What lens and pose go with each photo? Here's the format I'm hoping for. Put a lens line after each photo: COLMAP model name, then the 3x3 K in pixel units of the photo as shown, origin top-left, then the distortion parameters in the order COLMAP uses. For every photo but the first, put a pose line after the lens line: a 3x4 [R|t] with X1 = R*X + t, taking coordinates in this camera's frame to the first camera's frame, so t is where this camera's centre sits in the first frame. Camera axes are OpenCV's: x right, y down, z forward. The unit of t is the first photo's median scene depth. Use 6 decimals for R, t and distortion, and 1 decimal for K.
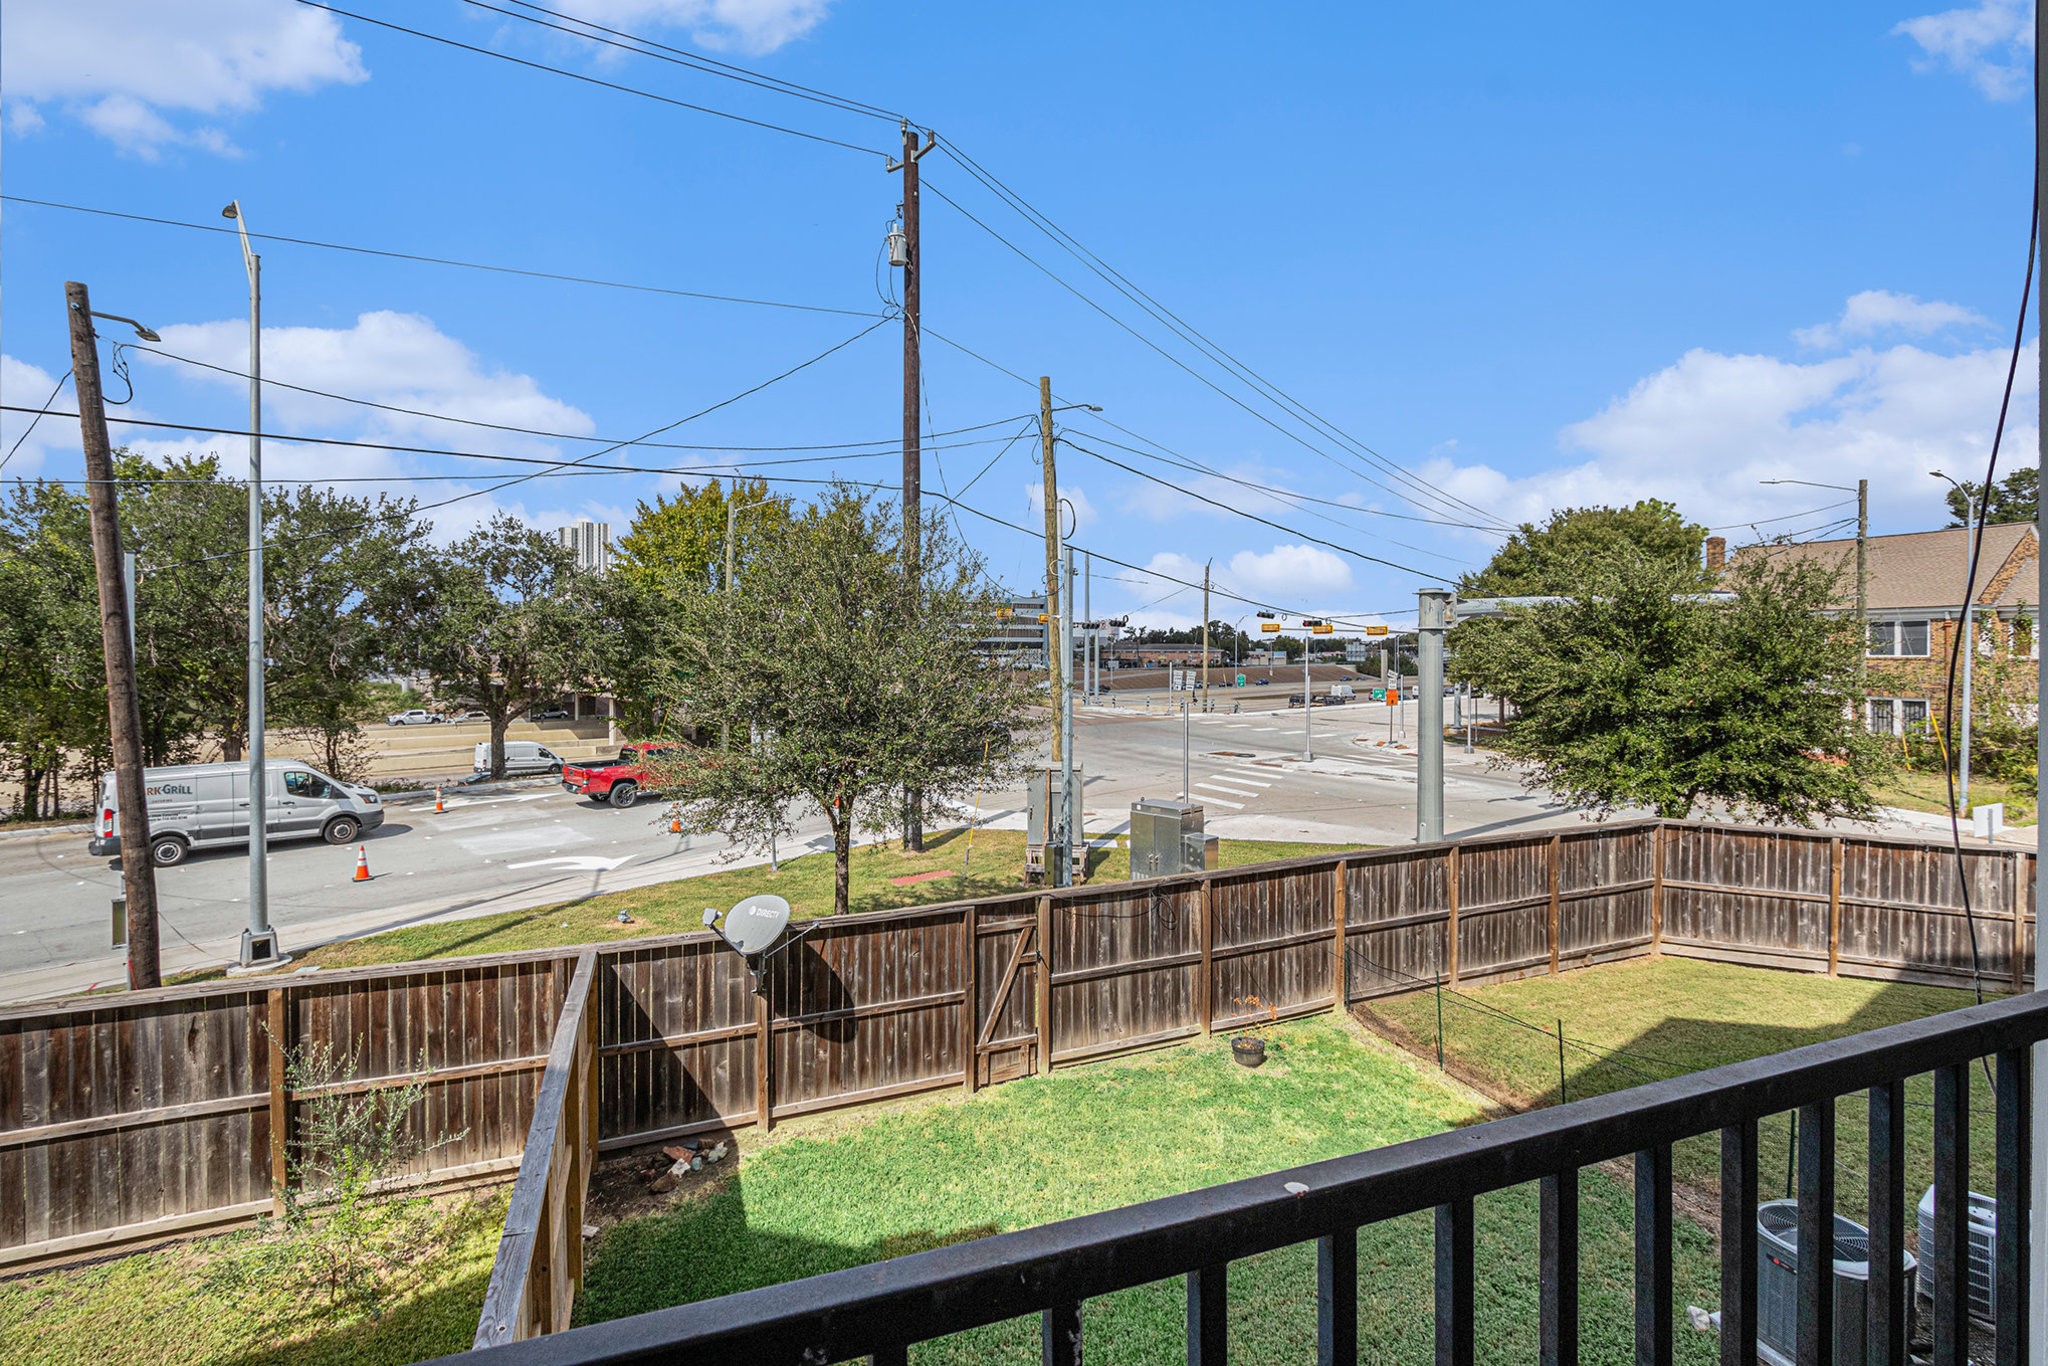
lens RADIAL K [[950.8, 0, 1030.6], [0, 950.8, 670.6], [0, 0, 1]] dist [-0.011577, 0.000495]
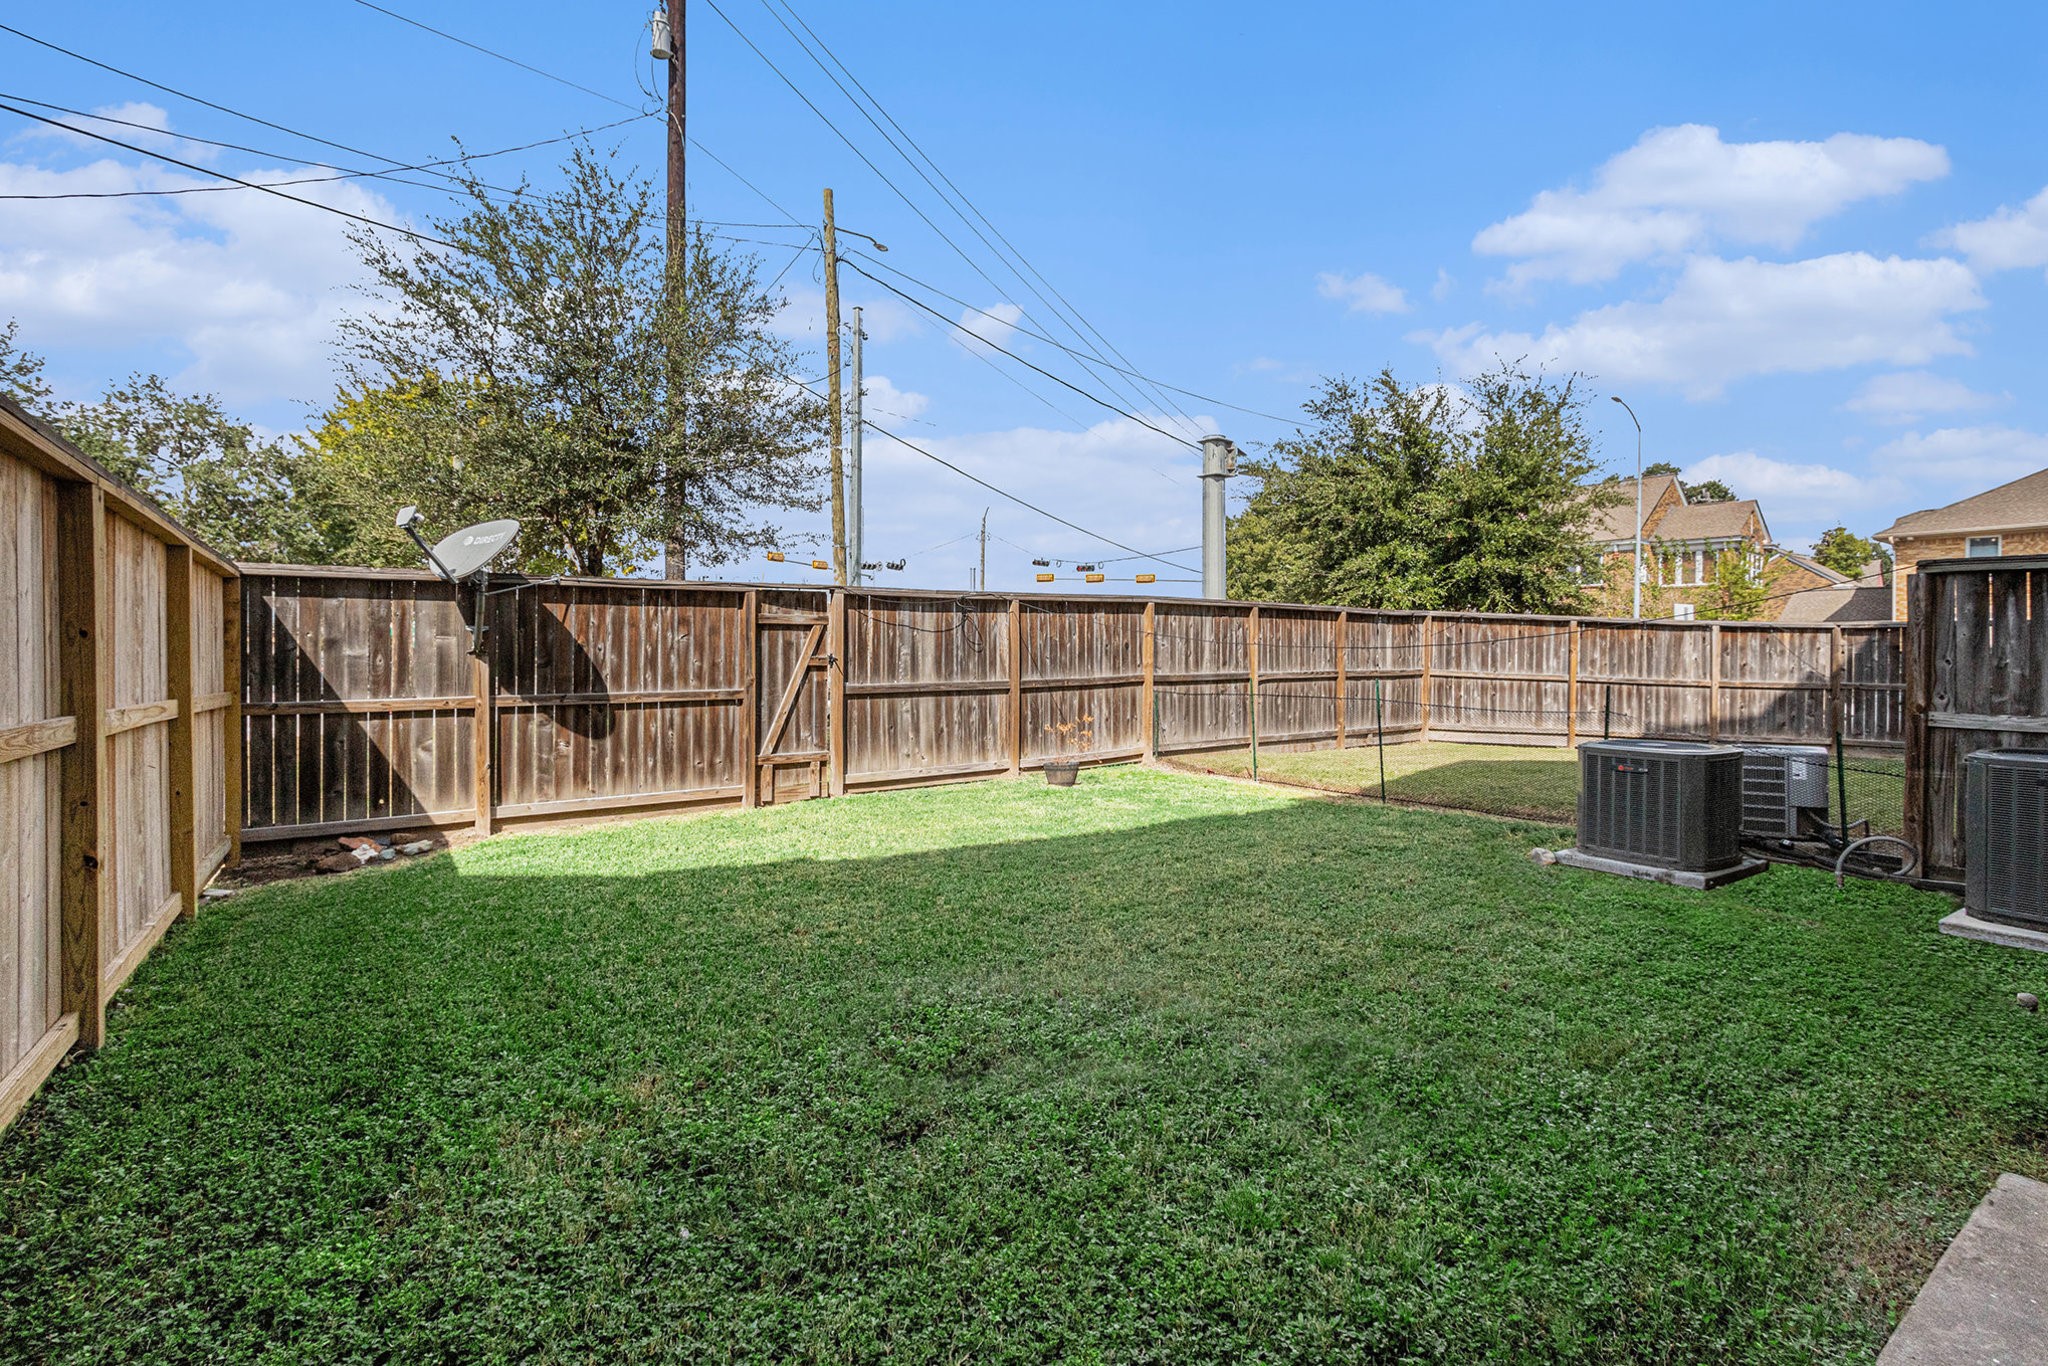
lens RADIAL K [[947.1, 0, 1020.3], [0, 947.1, 668.4], [0, 0, 1]] dist [-0.020086, 0.009612]
pose [[0.974284, -0.001397, 0.225321, -0.017154], [0.001225, 0.999999, 0.000901, 0.292346], [-0.225322, -0.000602, 0.974284, 0.106087]]
